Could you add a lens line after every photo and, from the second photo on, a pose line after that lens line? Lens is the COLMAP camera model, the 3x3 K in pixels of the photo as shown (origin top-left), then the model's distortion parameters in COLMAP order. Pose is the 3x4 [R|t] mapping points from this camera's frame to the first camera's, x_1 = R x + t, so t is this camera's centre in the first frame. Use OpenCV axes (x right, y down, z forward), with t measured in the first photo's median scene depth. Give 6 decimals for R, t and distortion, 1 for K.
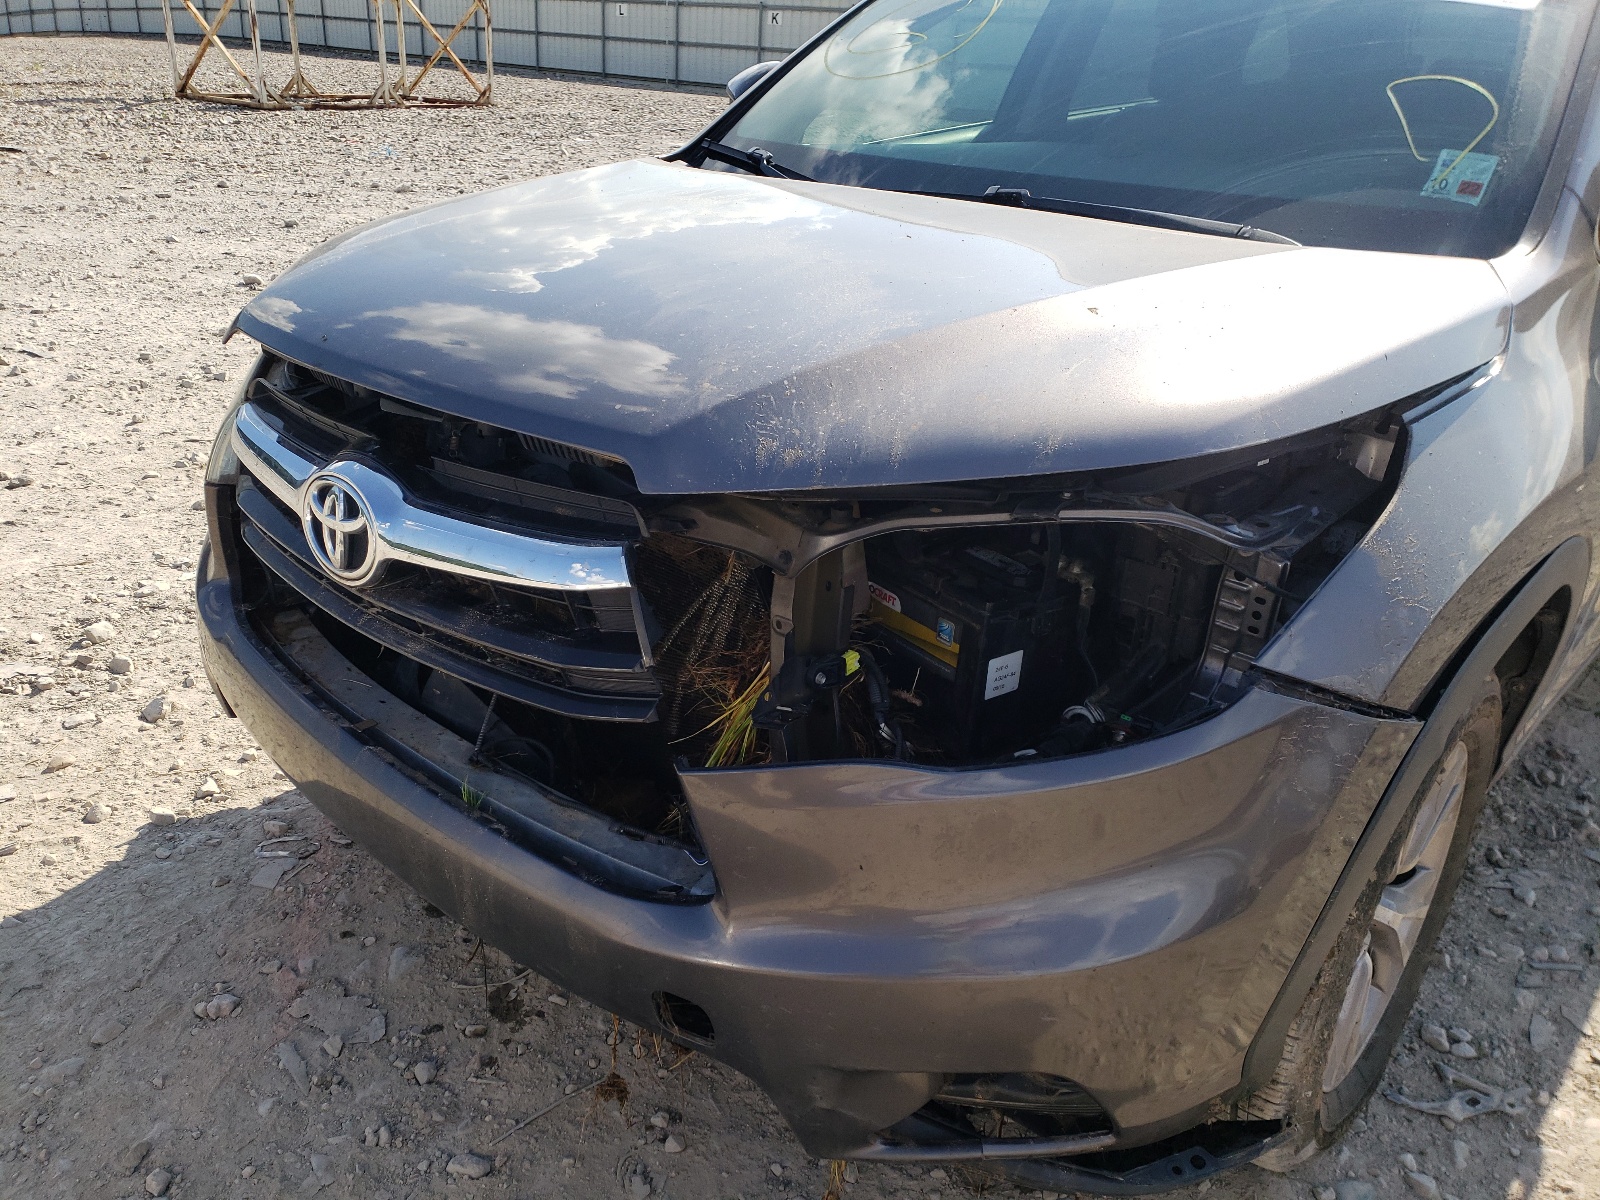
lens RADIAL K [[1277.2, 0, 800.0], [0, 1277.2, 600.0], [0, 0, 1]] dist [0.049422, -0.040114]
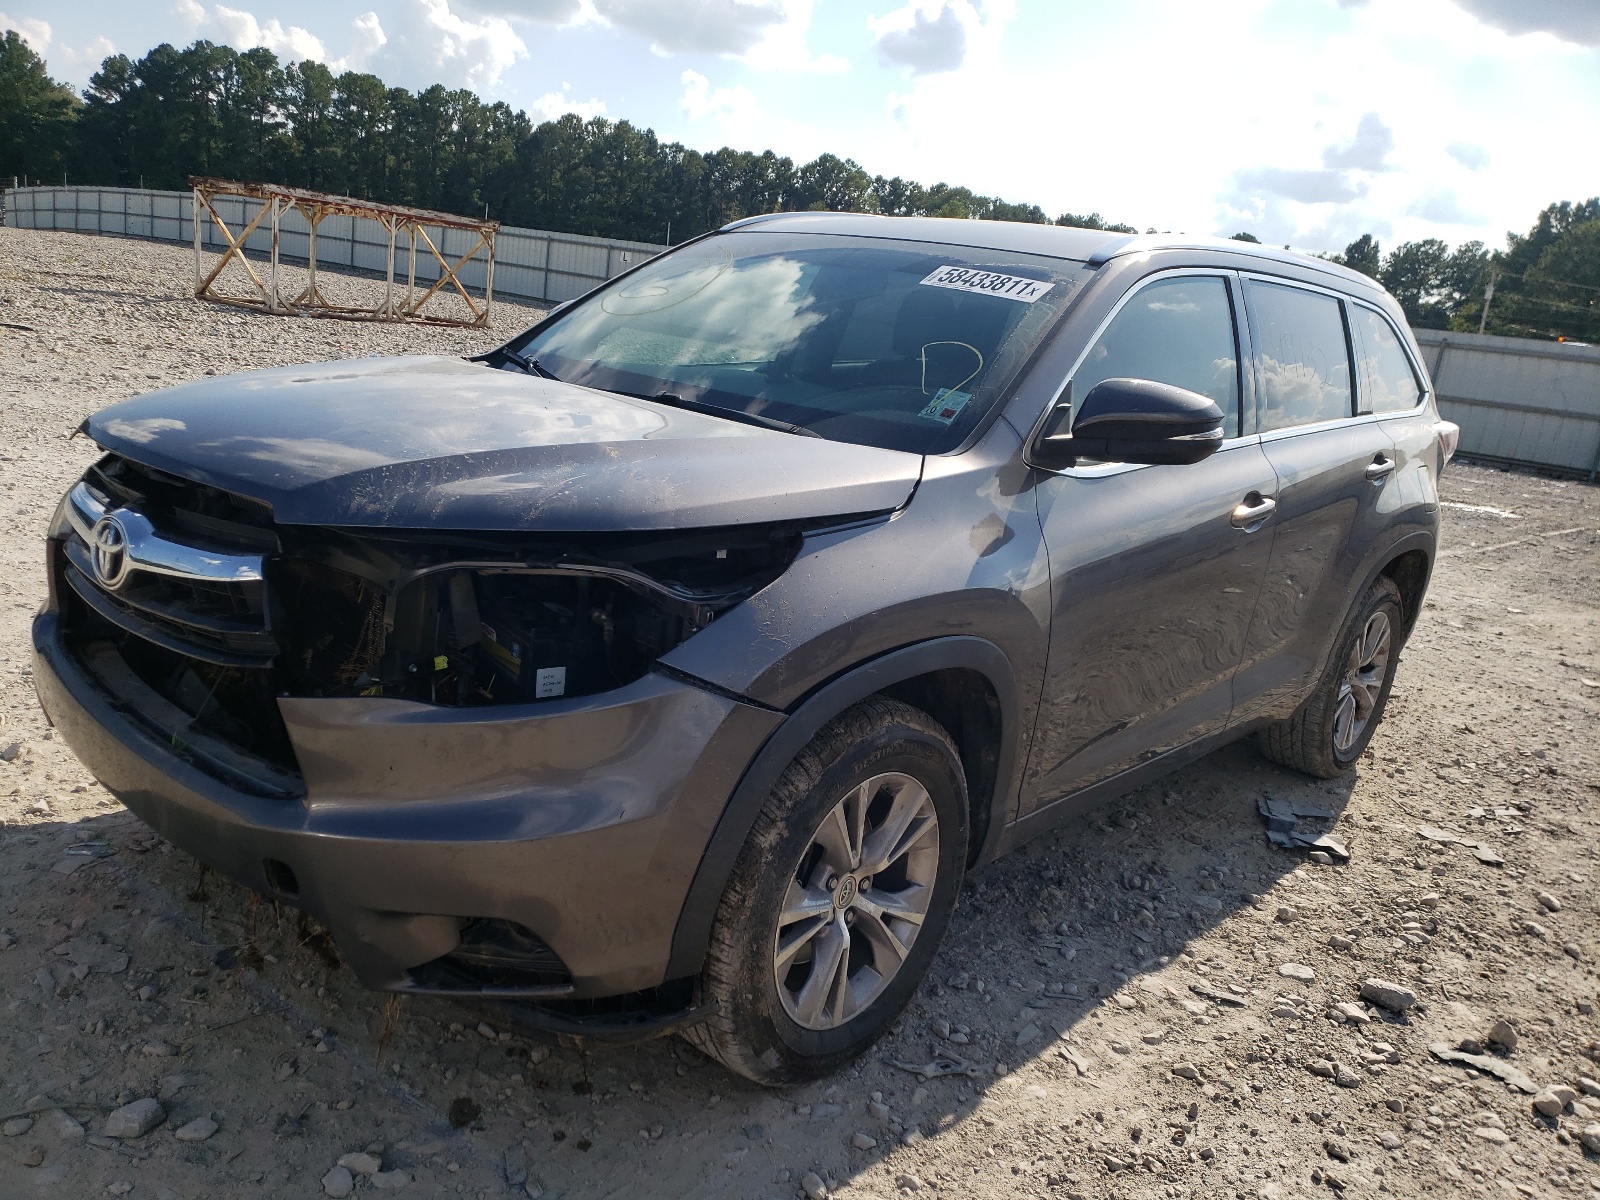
lens RADIAL K [[1232.8, 0, 800.0], [0, 1232.8, 600.0], [0, 0, 1]] dist [-0.001010, 0.056750]
pose [[0.996768, 0.072856, 0.033848, 0.245166], [-0.066174, 0.983518, -0.168266, 0.115736], [-0.045549, 0.165483, 0.985160, -0.281689]]
